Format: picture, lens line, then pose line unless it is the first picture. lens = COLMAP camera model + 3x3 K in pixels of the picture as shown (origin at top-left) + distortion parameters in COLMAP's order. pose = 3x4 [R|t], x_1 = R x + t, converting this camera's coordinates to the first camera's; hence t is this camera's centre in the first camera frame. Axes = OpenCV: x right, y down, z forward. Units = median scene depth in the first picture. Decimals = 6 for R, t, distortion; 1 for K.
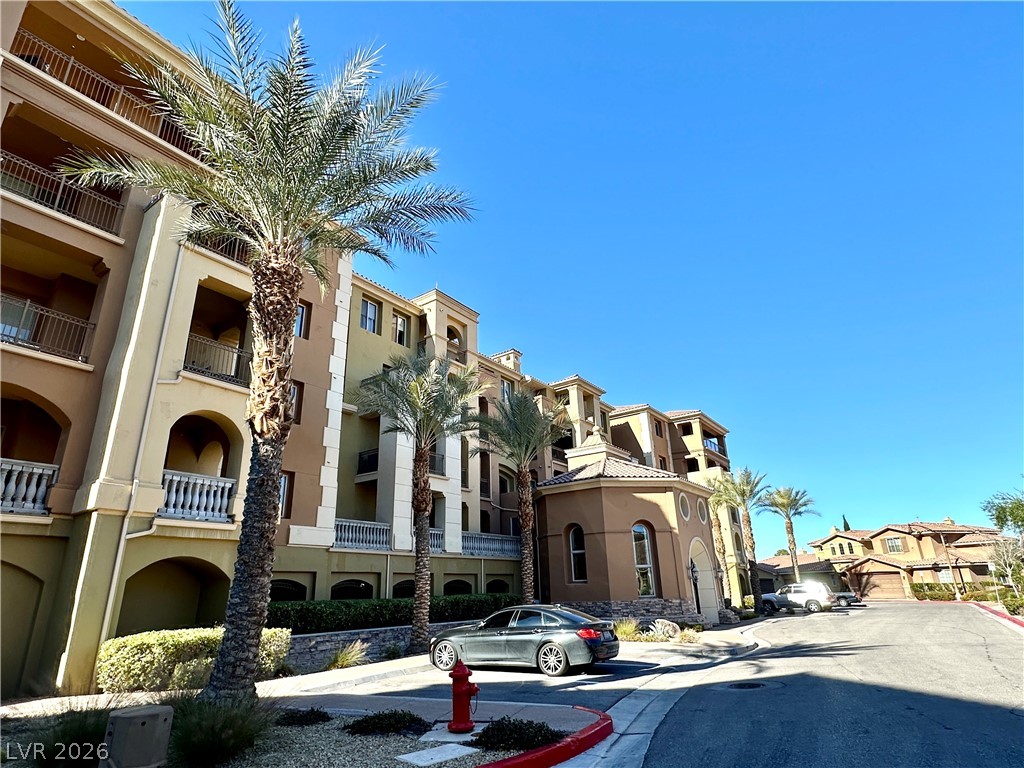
lens RADIAL K [[569.4, 0, 509.8], [0, 569.4, 380.9], [0, 0, 1]] dist [-0.020469, 0.000101]
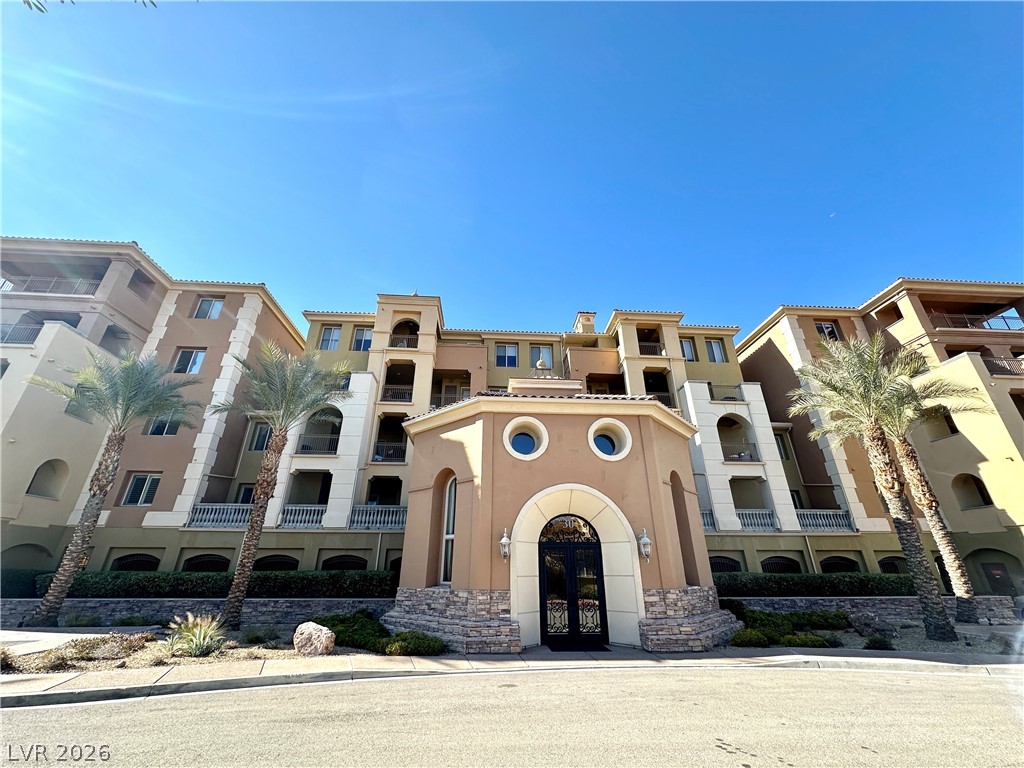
lens RADIAL K [[409.4, 0, 509.7], [0, 409.4, 386.7], [0, 0, 1]] dist [0.000040, -0.000108]
pose [[0.628763, -0.287312, -0.722571, 0.662157], [0.248713, 0.954729, -0.163200, 0.246942], [0.736749, -0.077099, 0.671757, 0.723698]]
